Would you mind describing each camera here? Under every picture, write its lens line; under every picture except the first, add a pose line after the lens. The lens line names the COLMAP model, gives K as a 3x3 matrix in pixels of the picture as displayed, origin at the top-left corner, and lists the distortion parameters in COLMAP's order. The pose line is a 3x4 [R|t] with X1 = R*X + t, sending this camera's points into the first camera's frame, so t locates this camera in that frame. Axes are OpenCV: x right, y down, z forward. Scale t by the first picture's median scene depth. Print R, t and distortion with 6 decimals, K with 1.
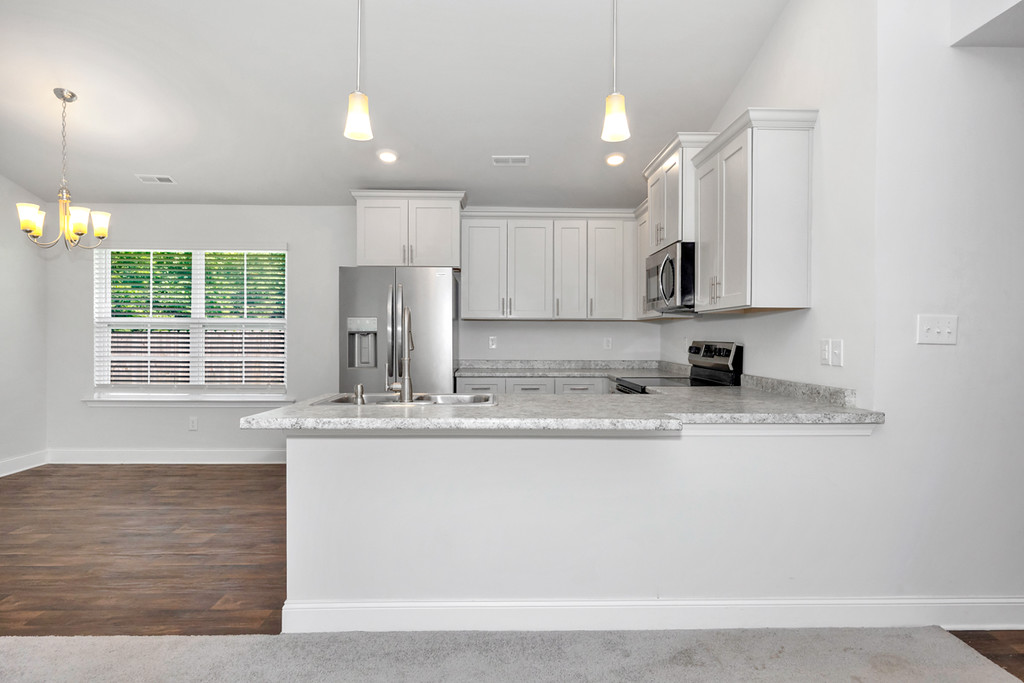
lens RADIAL K [[578.3, 0, 515.2], [0, 578.3, 338.2], [0, 0, 1]] dist [-0.000554, -0.000545]
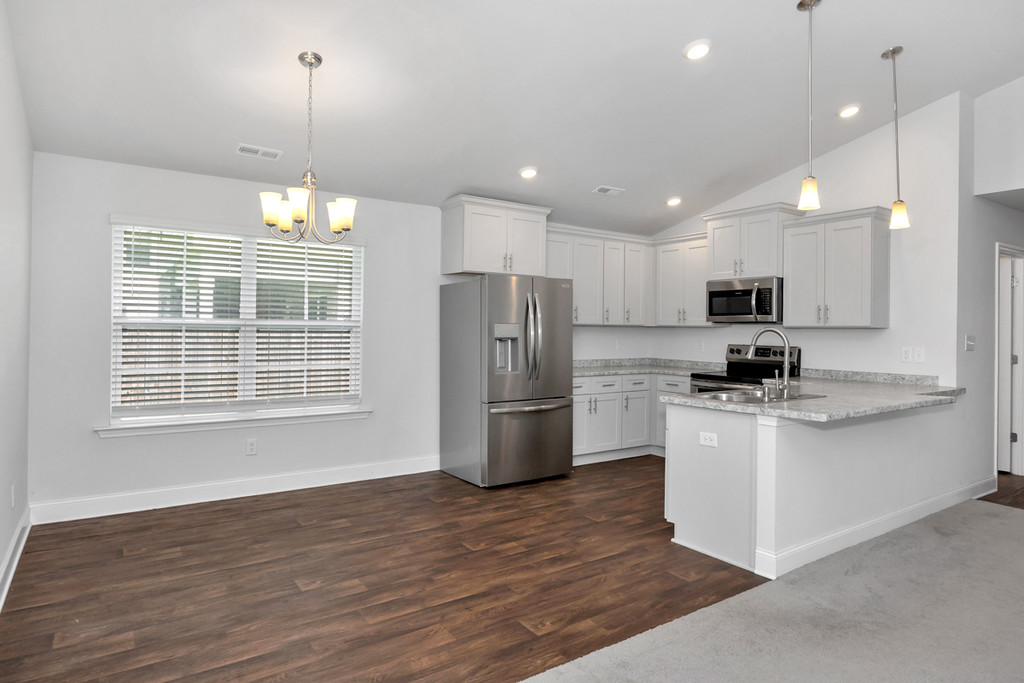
lens RADIAL K [[597.9, 0, 509.6], [0, 597.9, 327.9], [0, 0, 1]] dist [-0.013341, -0.000158]
pose [[0.838296, 0.005202, 0.545191, -0.768809], [-0.004411, 0.999986, -0.002758, -0.023646], [-0.545198, -0.000093, 0.838307, 0.091226]]
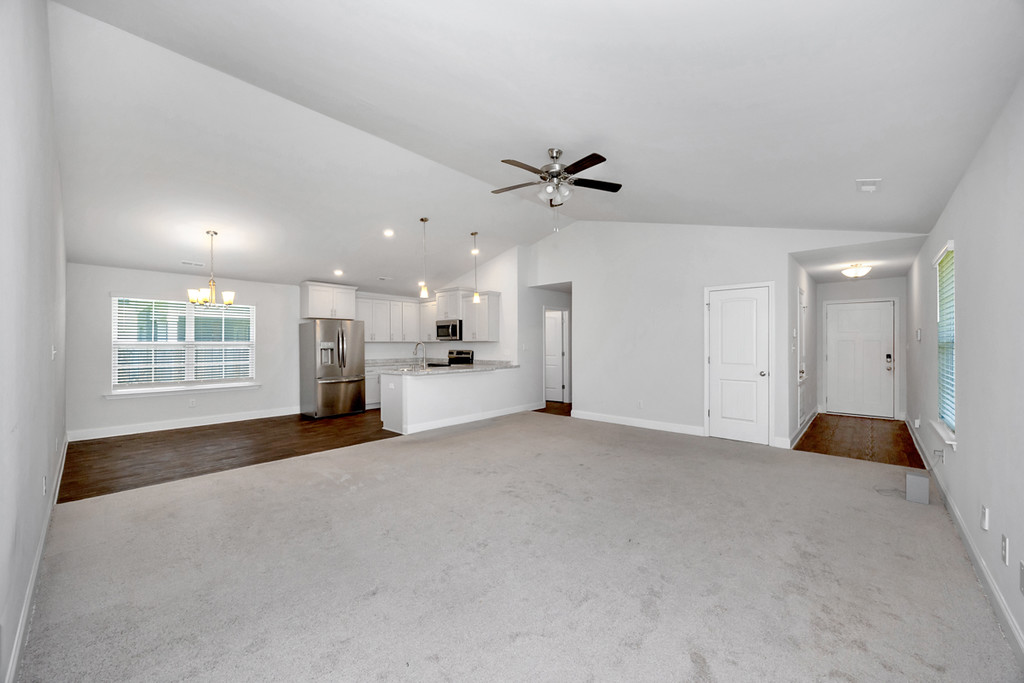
lens RADIAL K [[399.9, 0, 507.3], [0, 399.9, 343.3], [0, 0, 1]] dist [-0.002410, -0.000143]
pose [[0.699449, -0.005878, 0.714659, -0.807212], [0.010274, 0.999946, -0.001830, -0.019488], [-0.714609, 0.008622, 0.699471, -0.536564]]
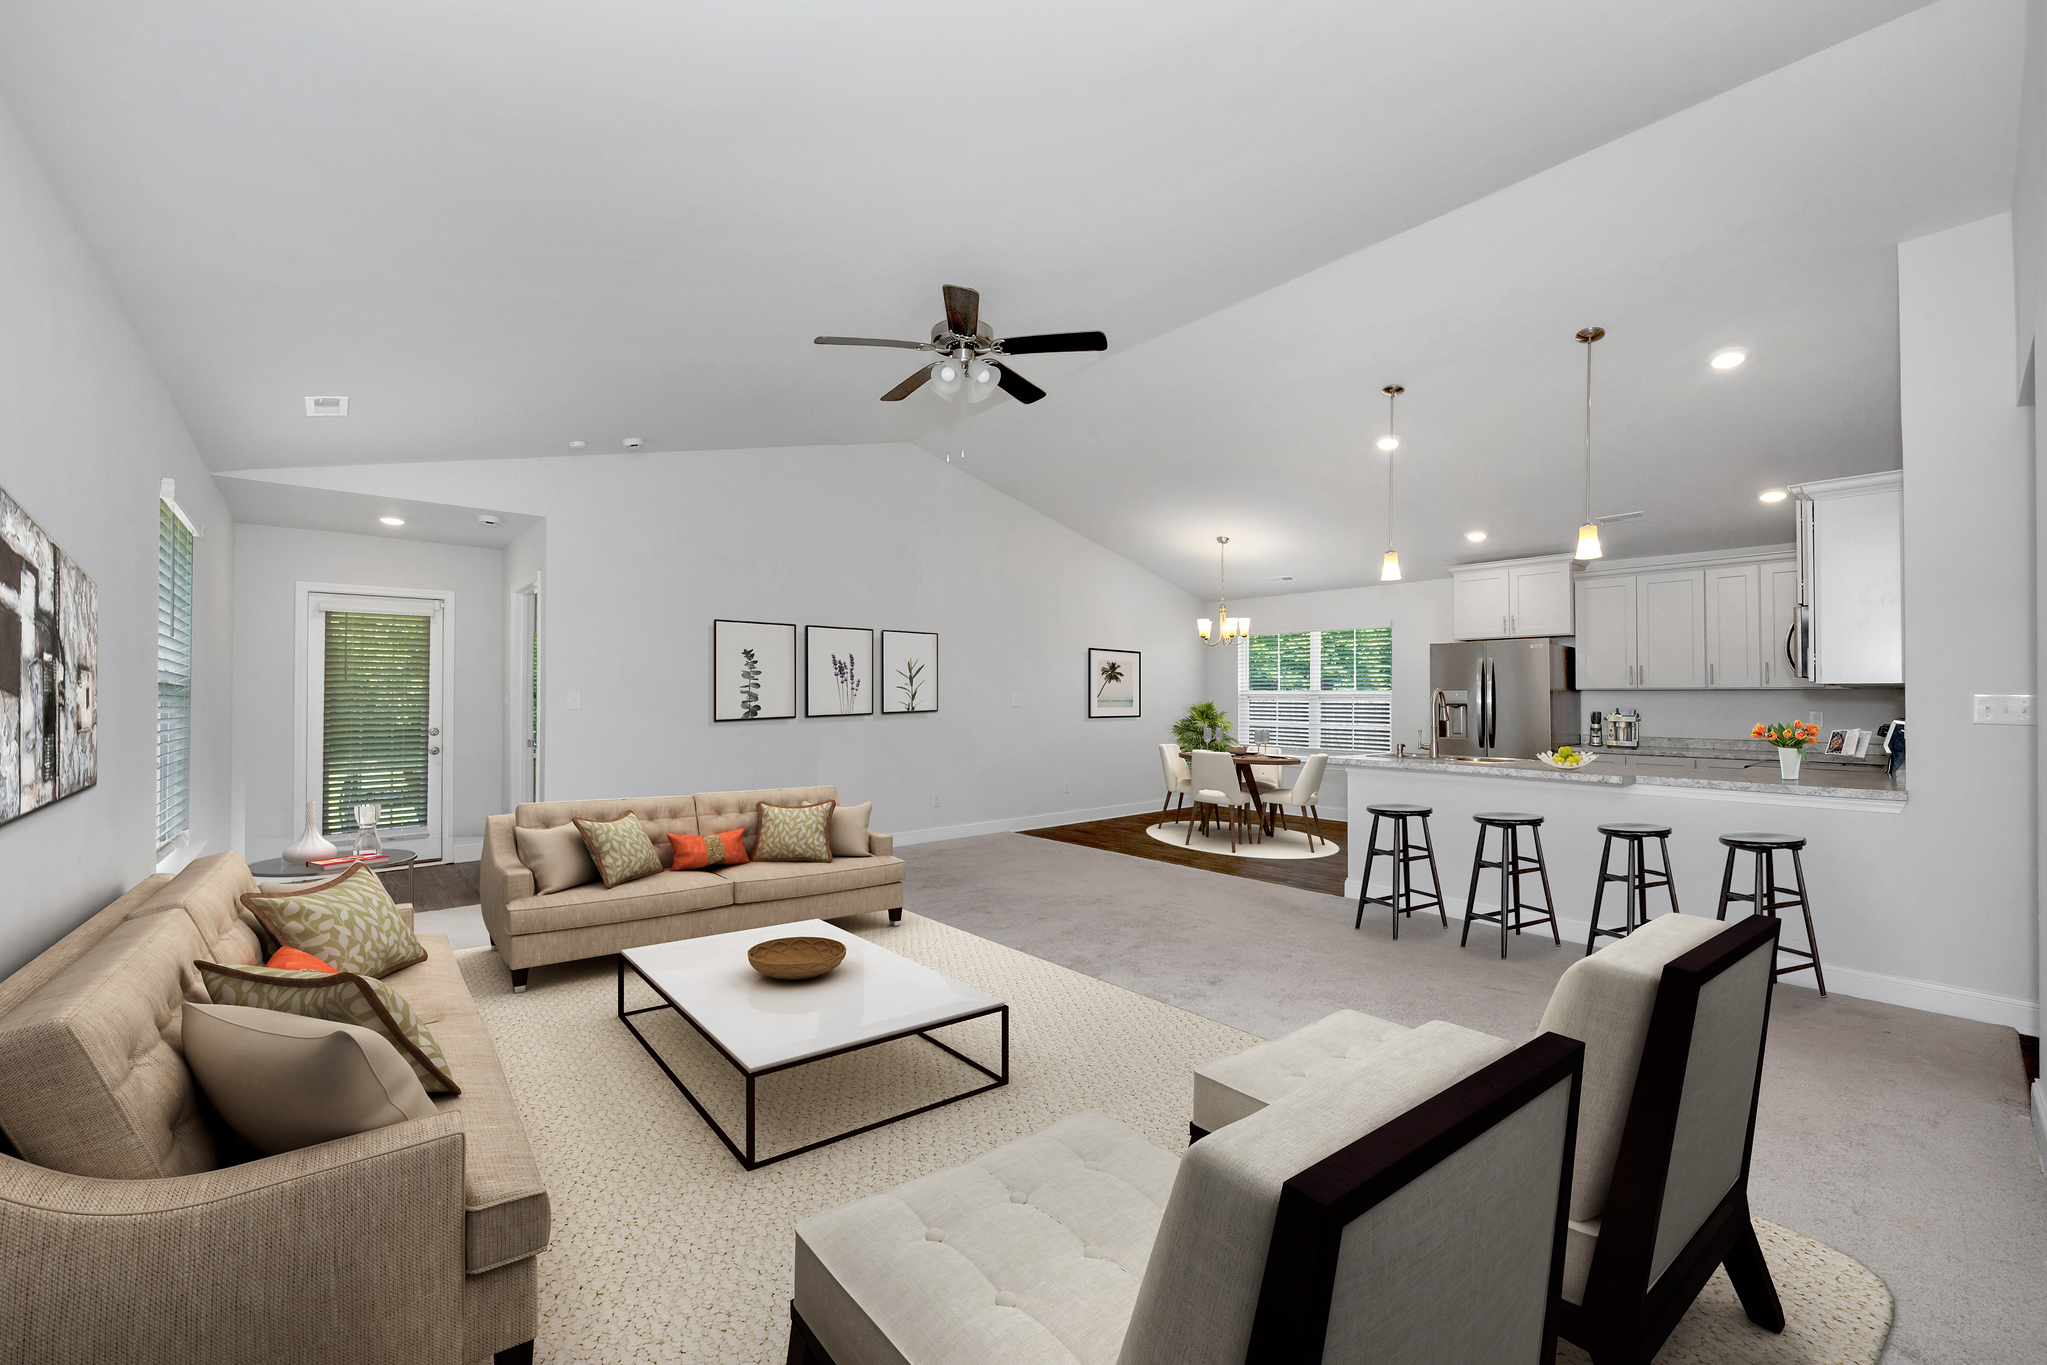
lens RADIAL K [[799.4, 0, 1014.1], [0, 799.4, 686.1], [0, 0, 1]] dist [-0.002410, -0.000143]
pose [[0.625998, -0.014013, -0.779699, 0.344414], [-0.003614, 0.999776, -0.020870, -0.009356], [0.779817, 0.015882, 0.625806, -0.502226]]
